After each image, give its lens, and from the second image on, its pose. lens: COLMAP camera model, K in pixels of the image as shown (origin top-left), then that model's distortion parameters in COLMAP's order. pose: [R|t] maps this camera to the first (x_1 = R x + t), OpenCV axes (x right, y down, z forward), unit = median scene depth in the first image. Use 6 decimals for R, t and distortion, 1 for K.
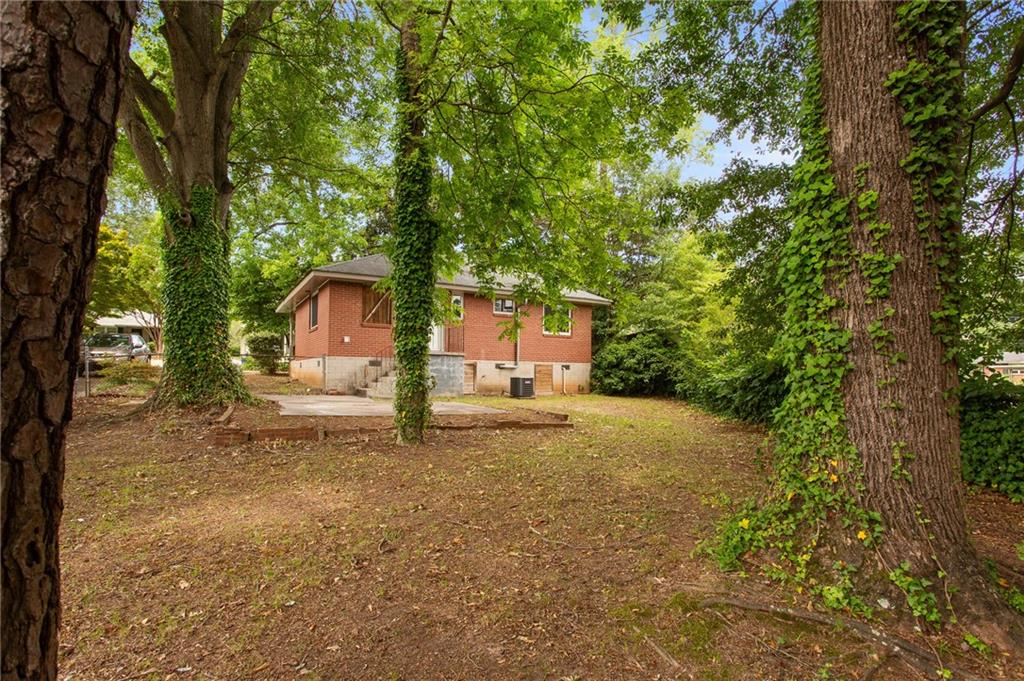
lens RADIAL K [[513.9, 0, 514.4], [0, 513.9, 363.8], [0, 0, 1]] dist [-0.002479, 0.000008]
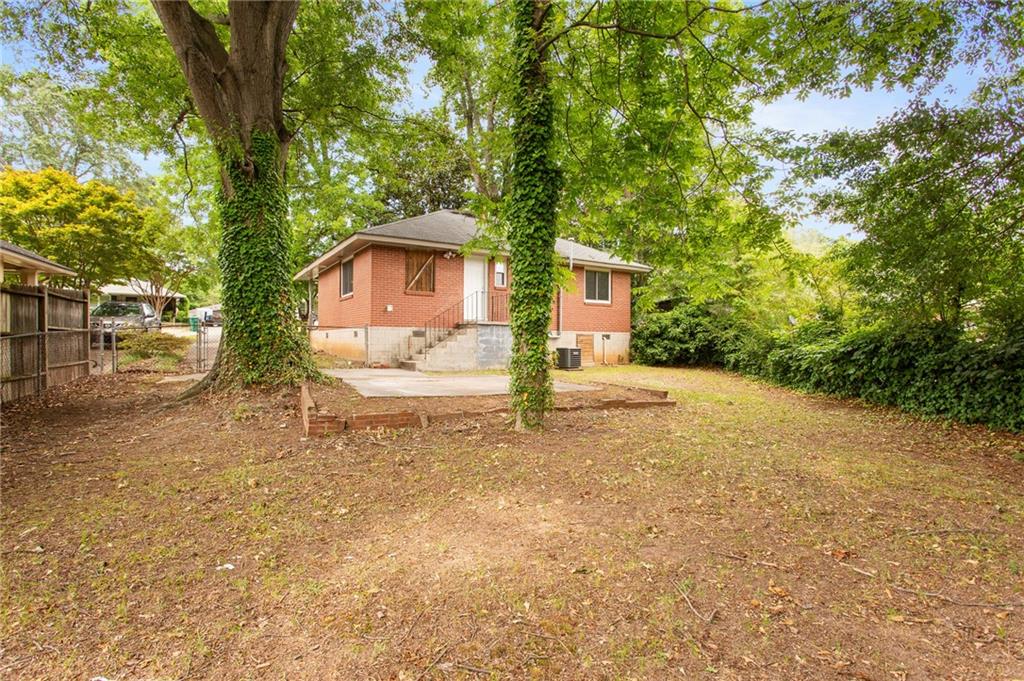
lens RADIAL K [[501.5, 0, 514.9], [0, 501.5, 340.2], [0, 0, 1]] dist [-0.005828, 0.000668]
pose [[0.999339, -0.003163, 0.036219, -0.131044], [0.002513, 0.999835, 0.017972, -0.005488], [-0.036270, -0.017869, 0.999182, 0.083147]]
